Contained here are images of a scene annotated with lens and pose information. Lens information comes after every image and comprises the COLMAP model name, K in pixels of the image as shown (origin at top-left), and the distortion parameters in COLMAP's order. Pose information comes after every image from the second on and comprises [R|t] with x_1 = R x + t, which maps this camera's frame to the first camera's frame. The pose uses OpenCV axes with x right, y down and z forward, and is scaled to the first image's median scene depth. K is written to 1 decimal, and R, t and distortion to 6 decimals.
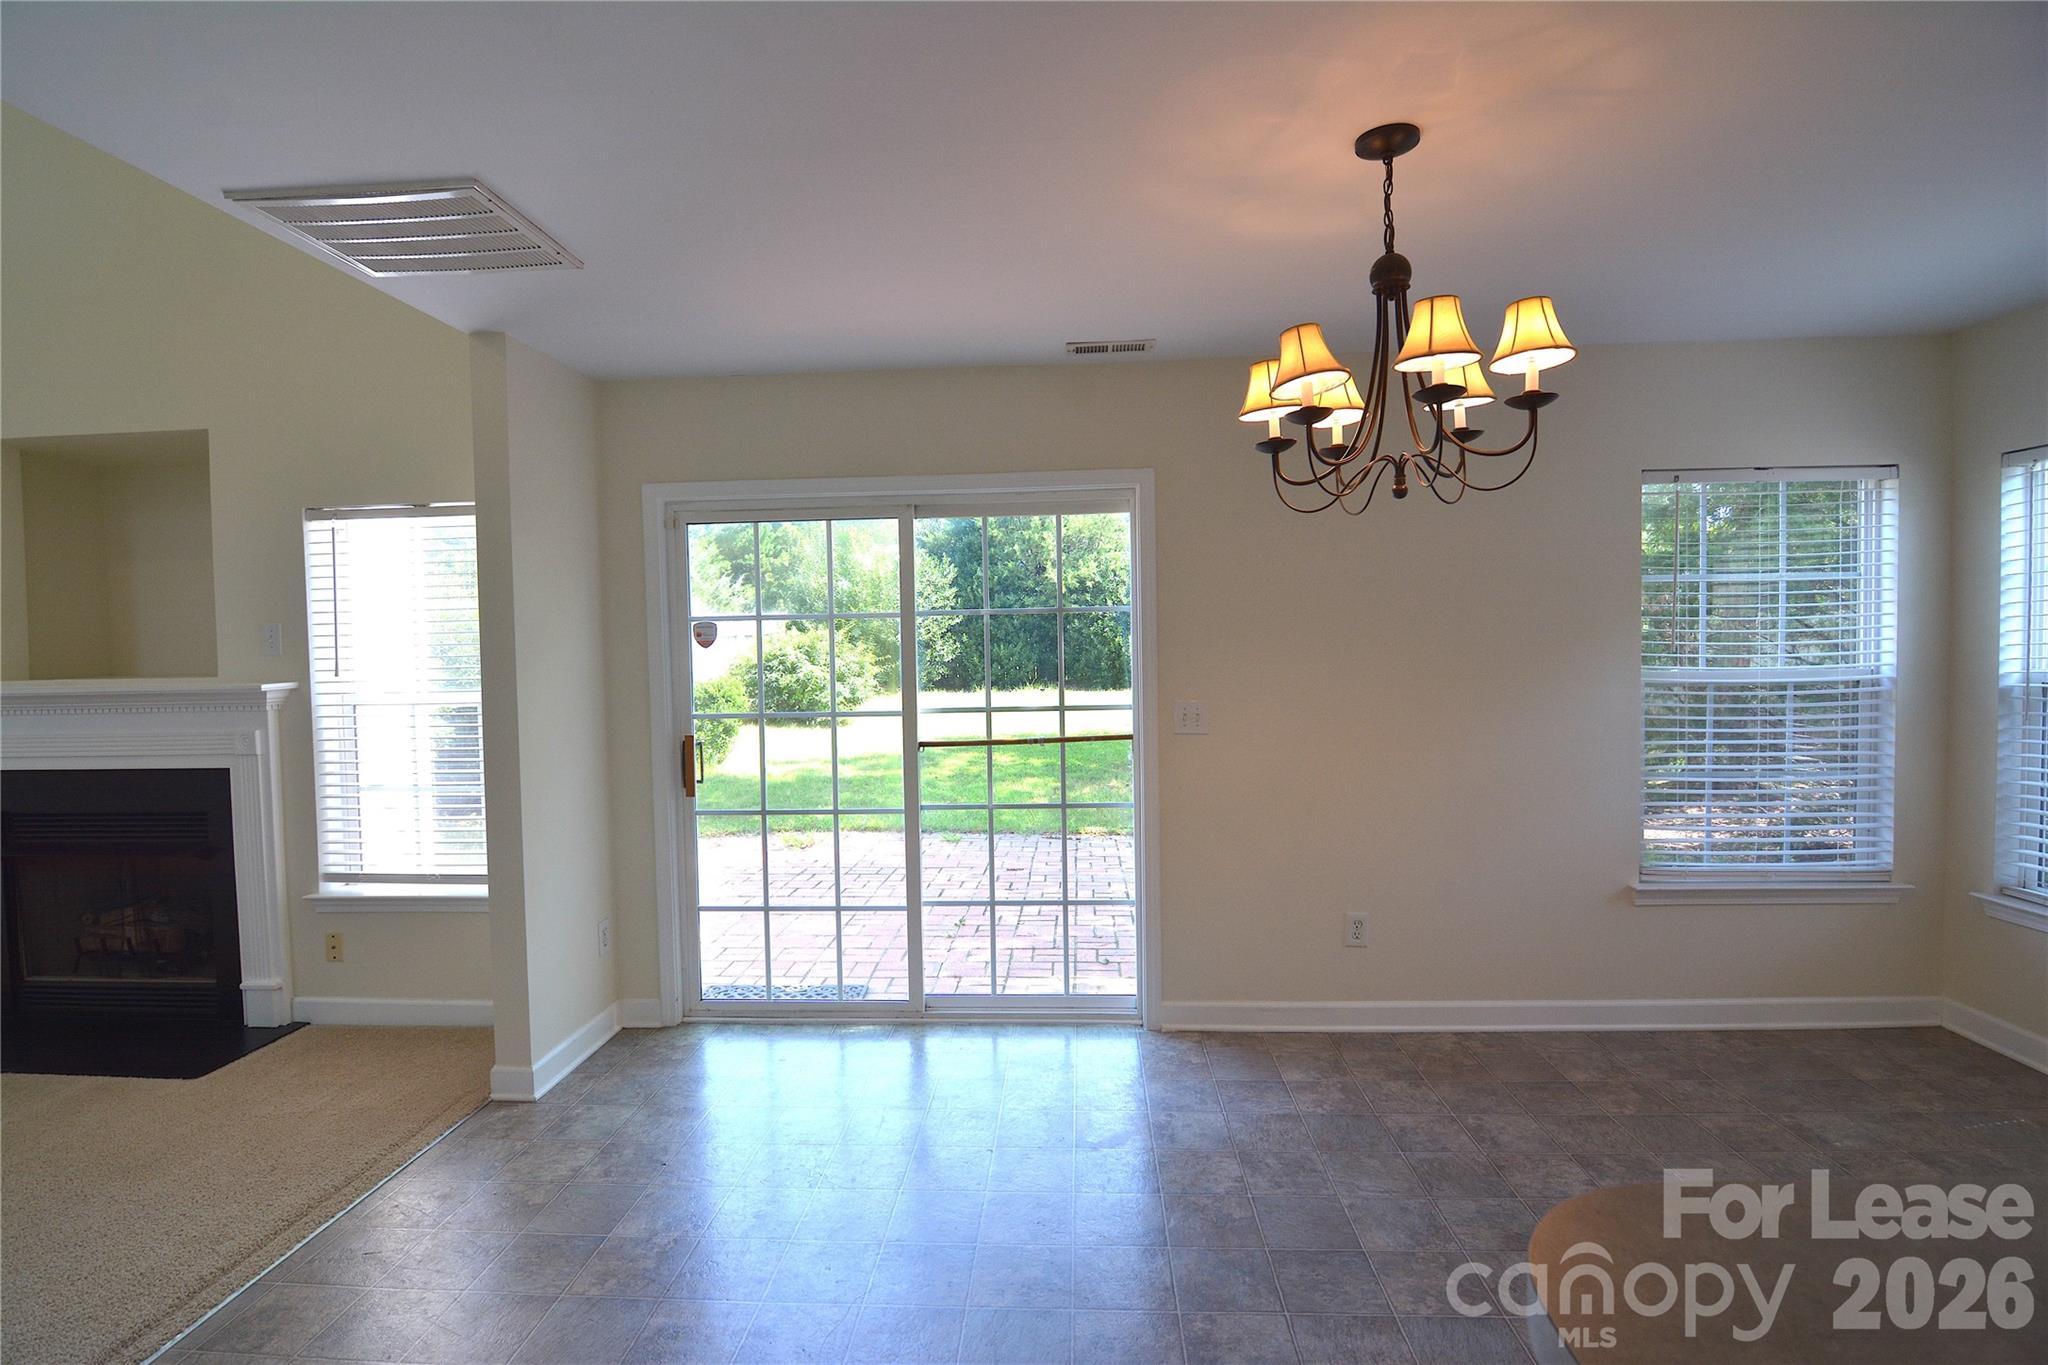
lens RADIAL K [[979.6, 0, 1015.0], [0, 979.6, 675.1], [0, 0, 1]] dist [-0.010975, -0.006499]
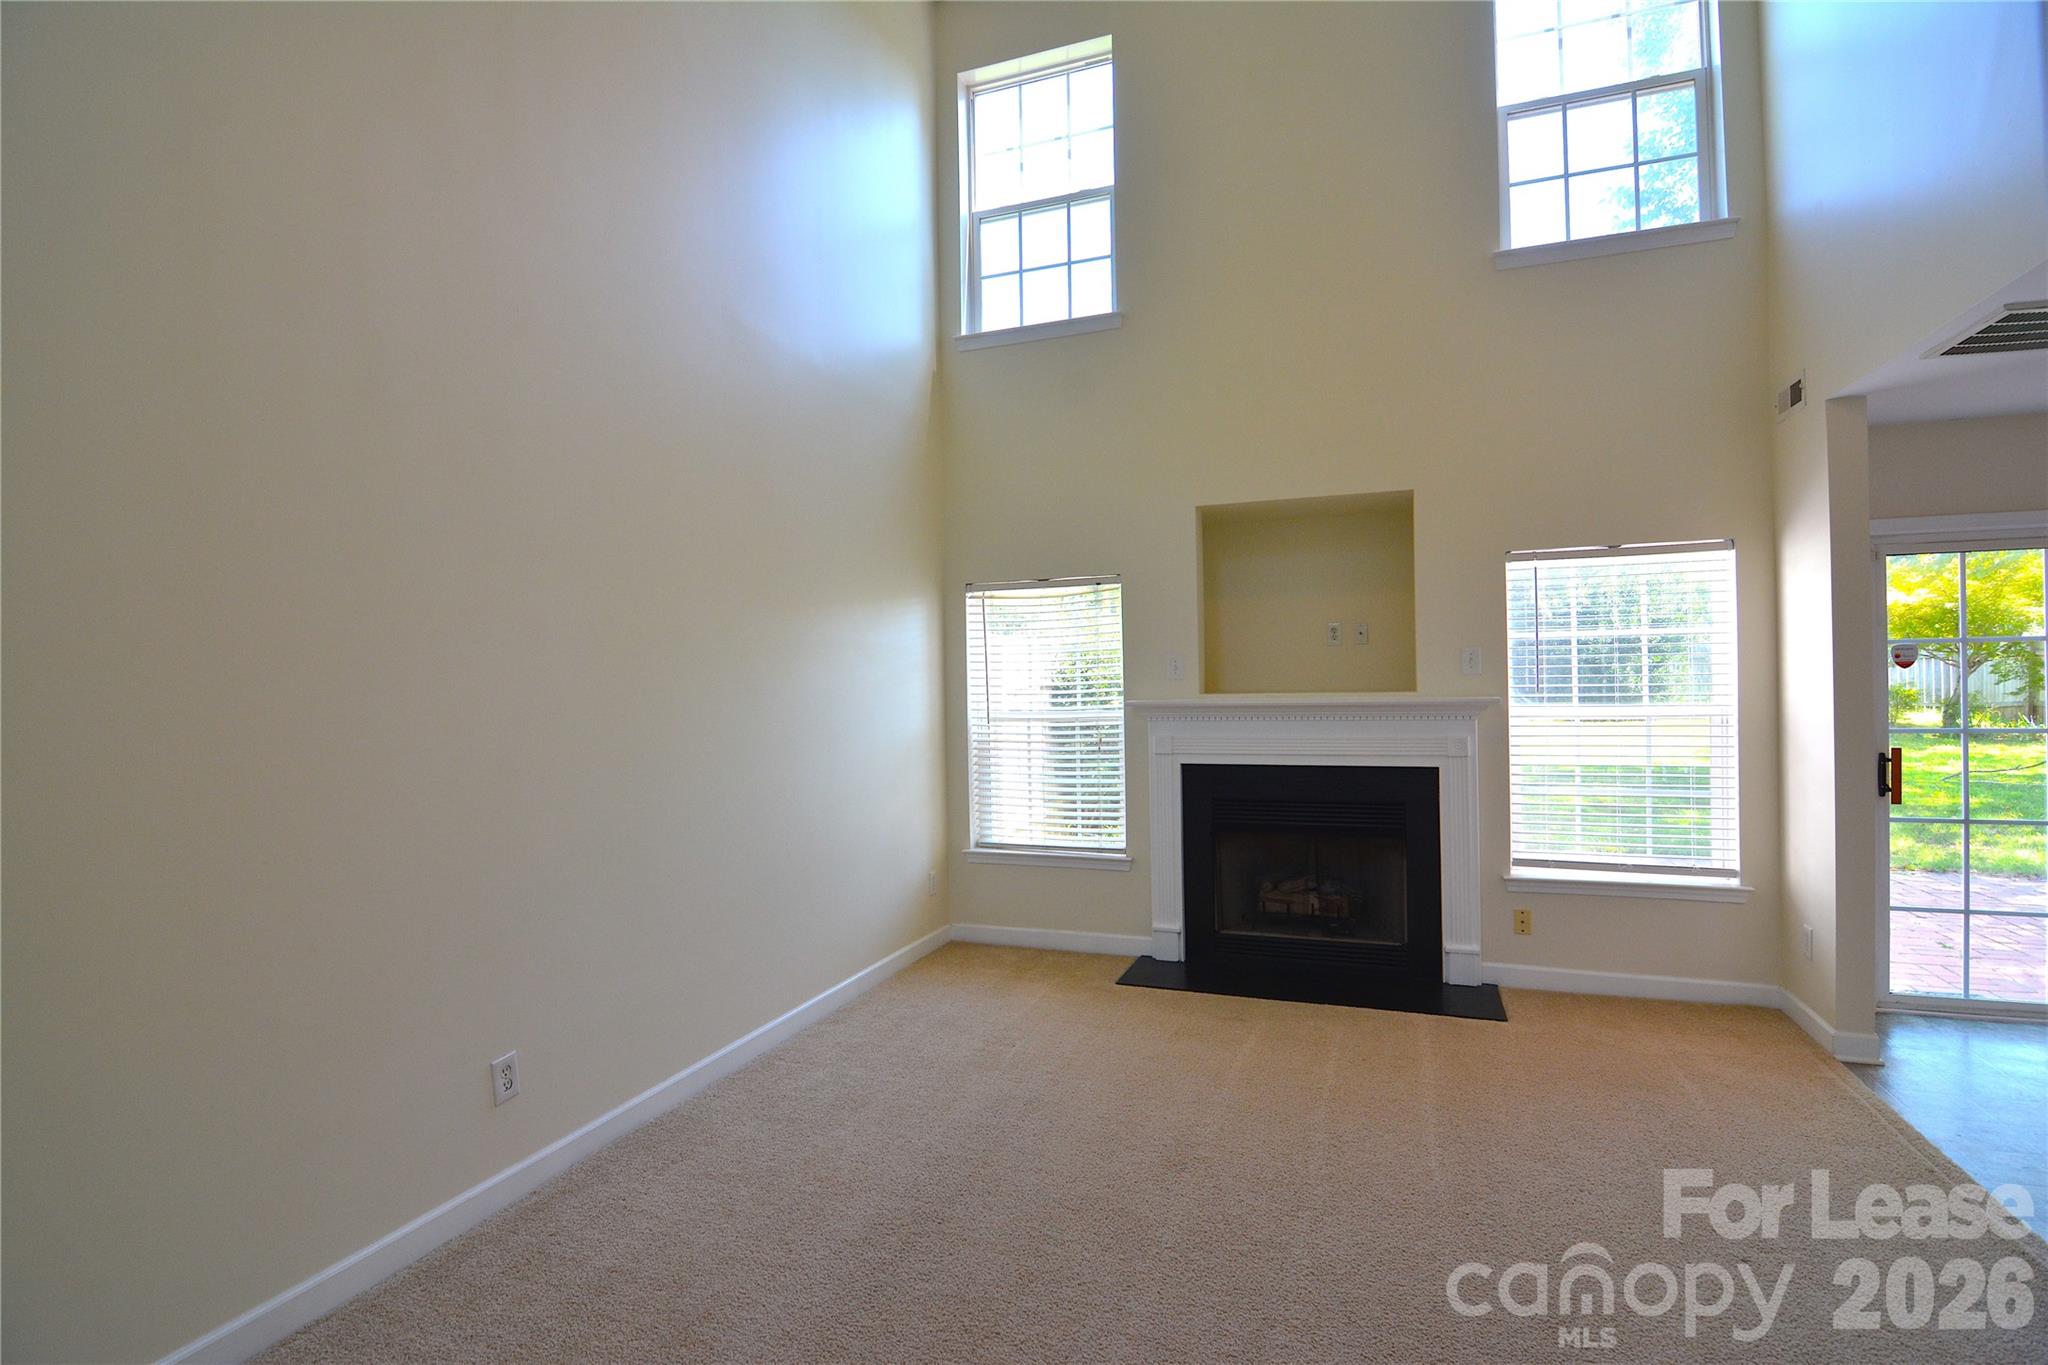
lens RADIAL K [[979.6, 0, 1010.8], [0, 979.6, 680.7], [0, 0, 1]] dist [-0.010975, -0.006499]
pose [[0.953316, 0.003438, -0.301956, -0.970224], [-0.014120, 0.999349, -0.033200, 0.037185], [0.301645, 0.035913, 0.952744, -0.336296]]
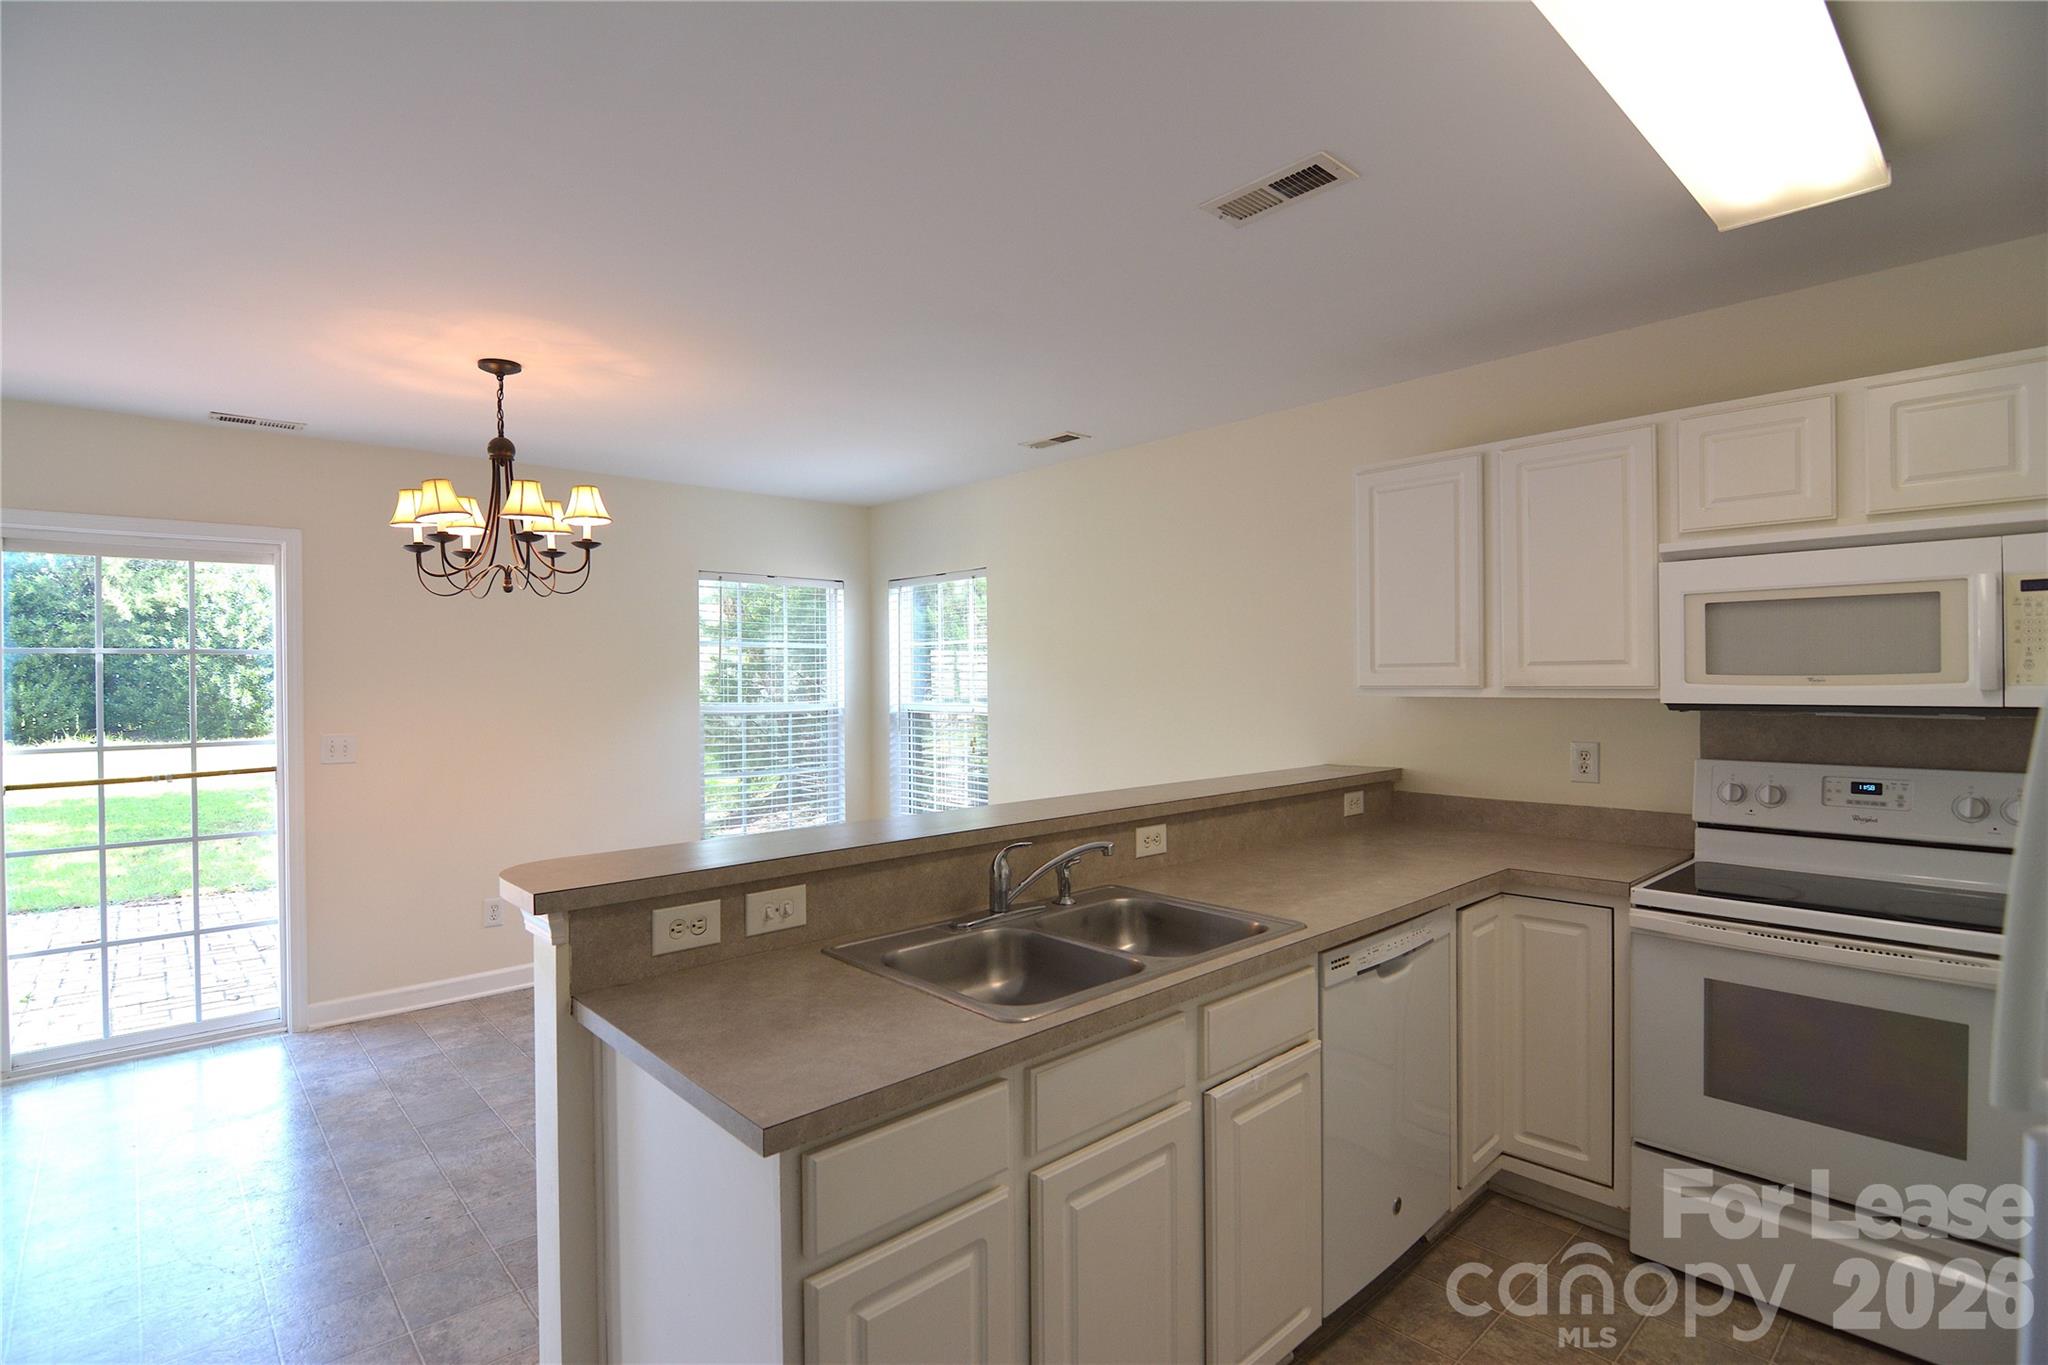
lens RADIAL K [[979.6, 0, 1018.6], [0, 979.6, 682.5], [0, 0, 1]] dist [-0.010975, -0.006499]
pose [[0.693378, 0.009865, 0.720506, -0.089230], [0.016756, 0.999415, -0.029809, 0.012593], [-0.720379, 0.032742, 0.692807, -0.363992]]
